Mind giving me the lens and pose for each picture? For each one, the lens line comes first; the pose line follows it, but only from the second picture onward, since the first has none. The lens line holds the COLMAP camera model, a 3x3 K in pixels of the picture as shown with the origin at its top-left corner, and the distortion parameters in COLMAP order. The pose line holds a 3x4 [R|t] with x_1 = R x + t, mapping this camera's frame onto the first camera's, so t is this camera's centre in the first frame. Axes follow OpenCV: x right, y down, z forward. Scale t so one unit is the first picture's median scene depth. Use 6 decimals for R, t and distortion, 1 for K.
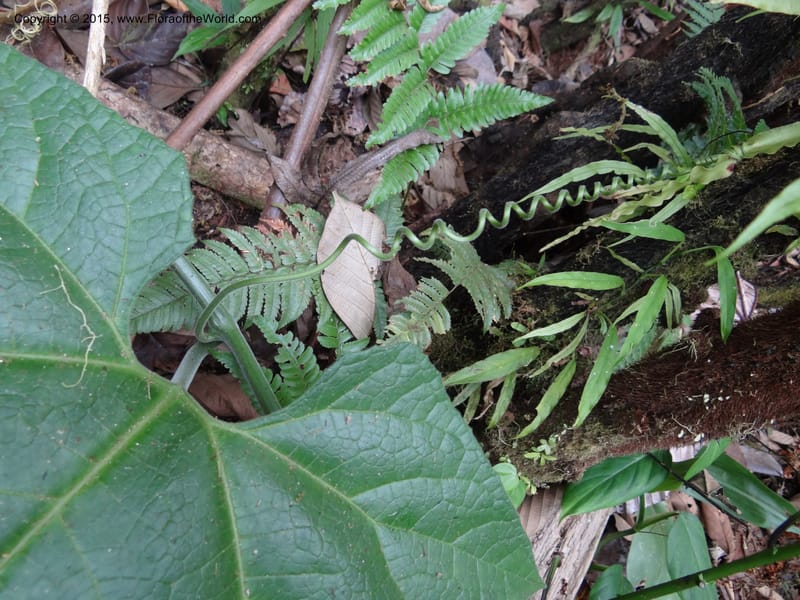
lens RADIAL K [[619.5, 0, 400.0], [0, 619.5, 300.0], [0, 0, 1]] dist [-0.001812, -0.002578]
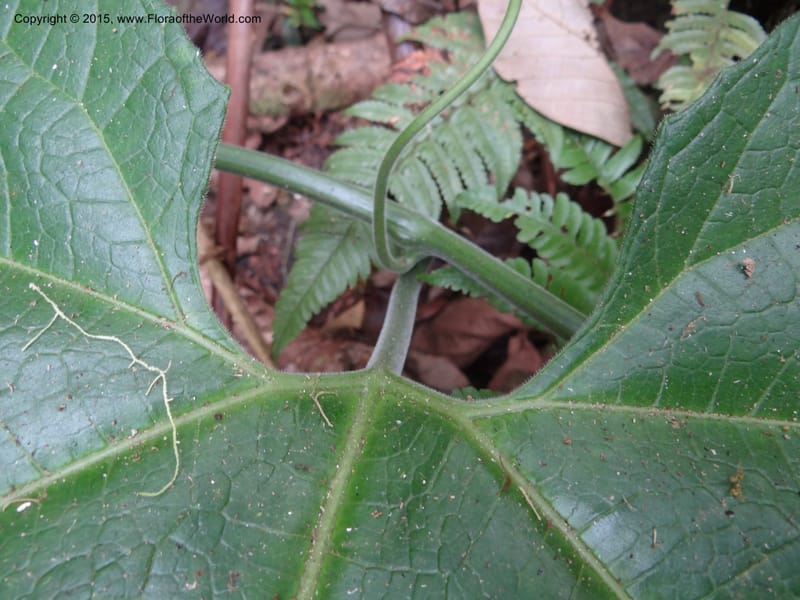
lens RADIAL K [[619.5, 0, 400.0], [0, 619.5, 300.0], [0, 0, 1]] dist [-0.001812, -0.002578]
pose [[0.795175, -0.458935, -0.396328, -0.081210], [0.520939, 0.851544, 0.059128, 0.048885], [0.310354, -0.253480, 0.916203, 0.391896]]
